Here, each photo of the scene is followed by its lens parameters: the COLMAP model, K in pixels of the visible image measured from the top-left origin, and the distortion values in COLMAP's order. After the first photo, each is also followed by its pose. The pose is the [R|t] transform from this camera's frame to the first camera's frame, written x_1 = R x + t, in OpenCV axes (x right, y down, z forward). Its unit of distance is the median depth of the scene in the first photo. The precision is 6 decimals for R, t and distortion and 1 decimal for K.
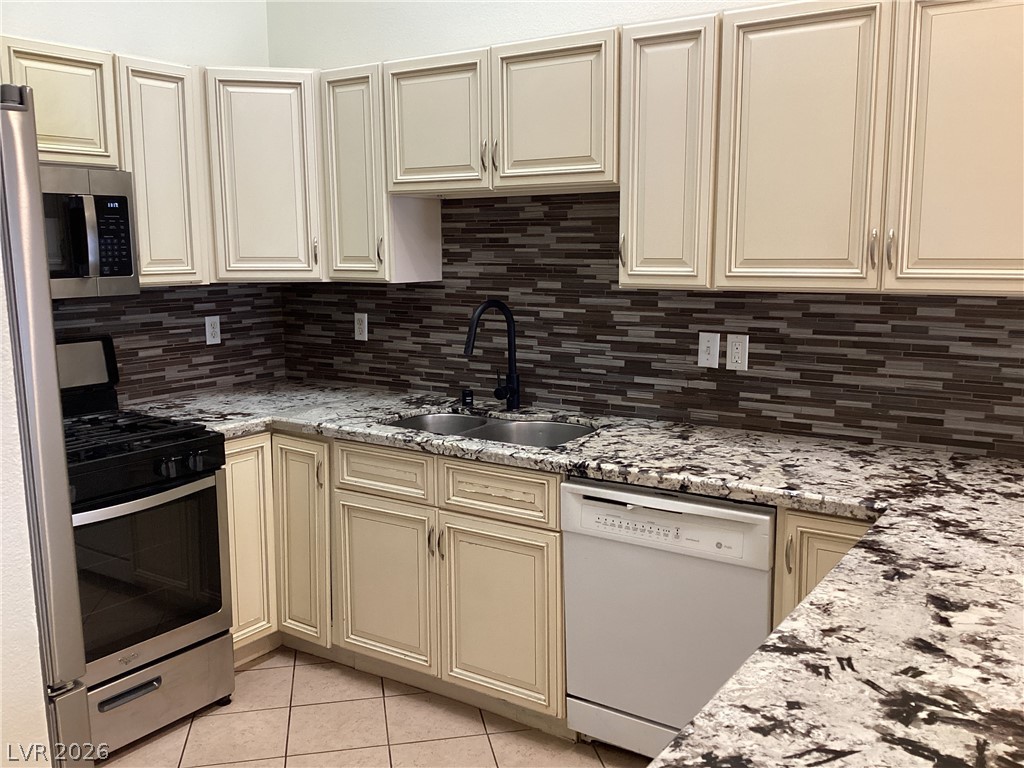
lens RADIAL K [[912.7, 0, 516.3], [0, 912.7, 382.4], [0, 0, 1]] dist [0.103484, -0.136395]
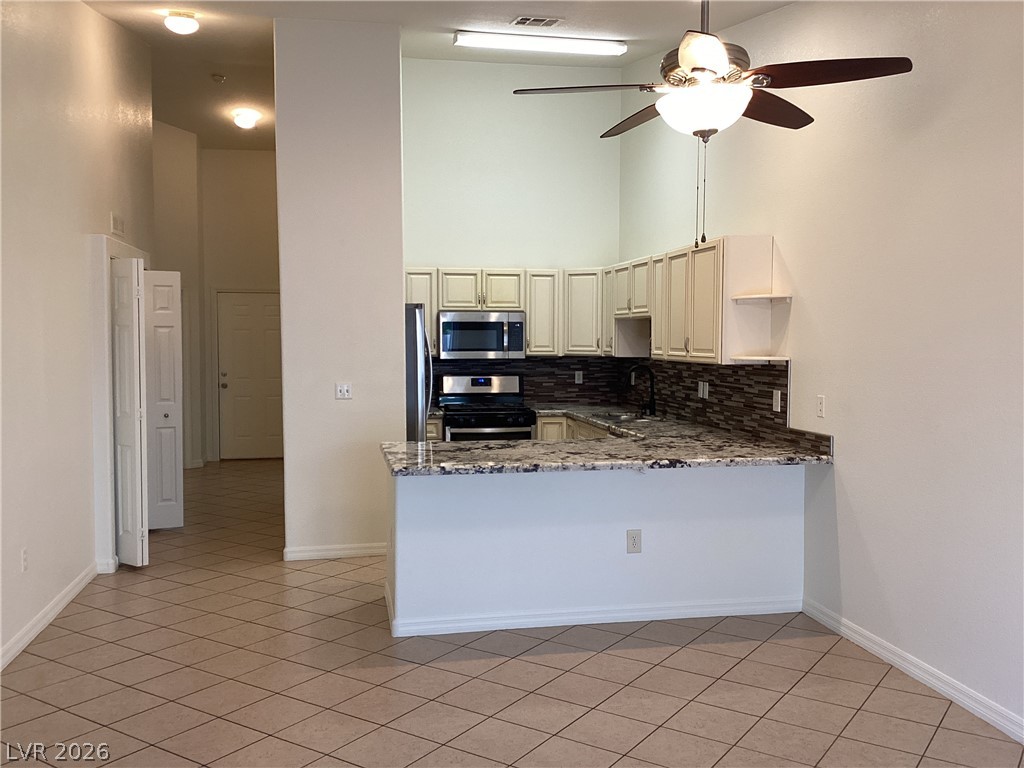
lens RADIAL K [[912.7, 0, 521.7], [0, 912.7, 381.6], [0, 0, 1]] dist [0.103484, -0.136395]
pose [[0.708142, 0.042590, -0.704785, 1.430867], [-0.110610, 0.992546, -0.051158, 0.104507], [0.697352, 0.114183, 0.707574, -0.841348]]
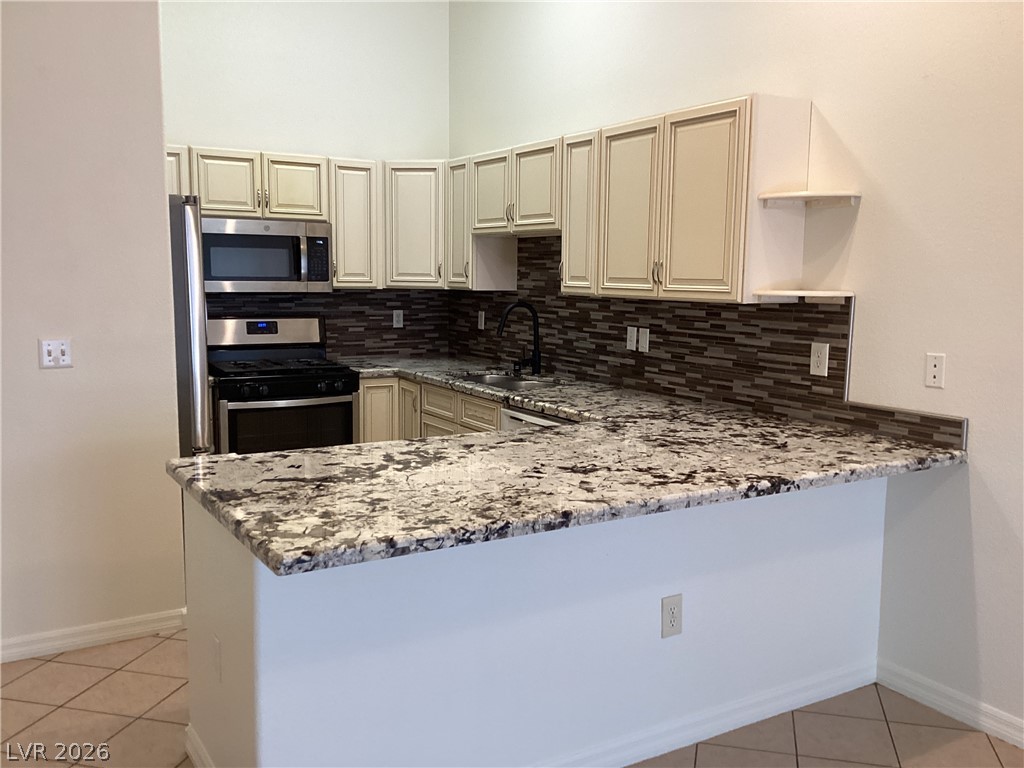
lens RADIAL K [[912.7, 0, 515.3], [0, 912.7, 385.4], [0, 0, 1]] dist [0.103484, -0.136395]
pose [[0.904422, 0.069664, -0.420912, 0.667919], [-0.079711, 0.996798, -0.006299, 0.066007], [0.419126, 0.039248, 0.907079, -0.442161]]
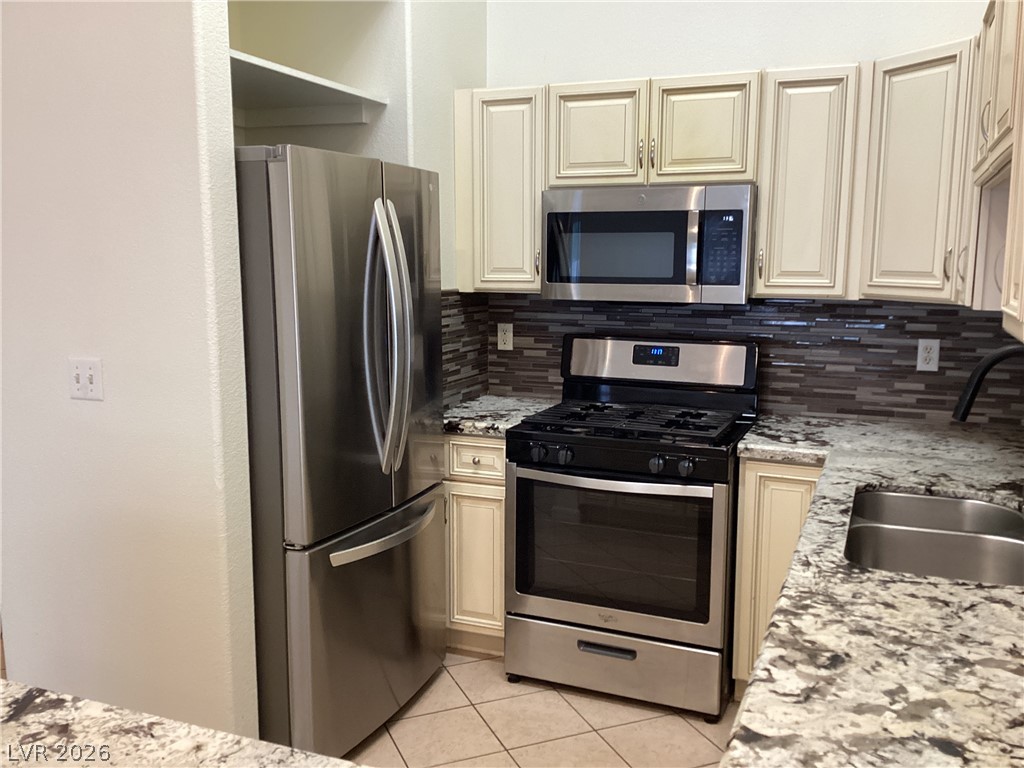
lens RADIAL K [[912.7, 0, 531.2], [0, 912.7, 383.2], [0, 0, 1]] dist [0.103484, -0.136395]
pose [[0.211691, 0.141436, -0.967048, 0.551417], [-0.155834, 0.981699, 0.109466, -0.084848], [0.964833, 0.127526, 0.229857, 0.553079]]
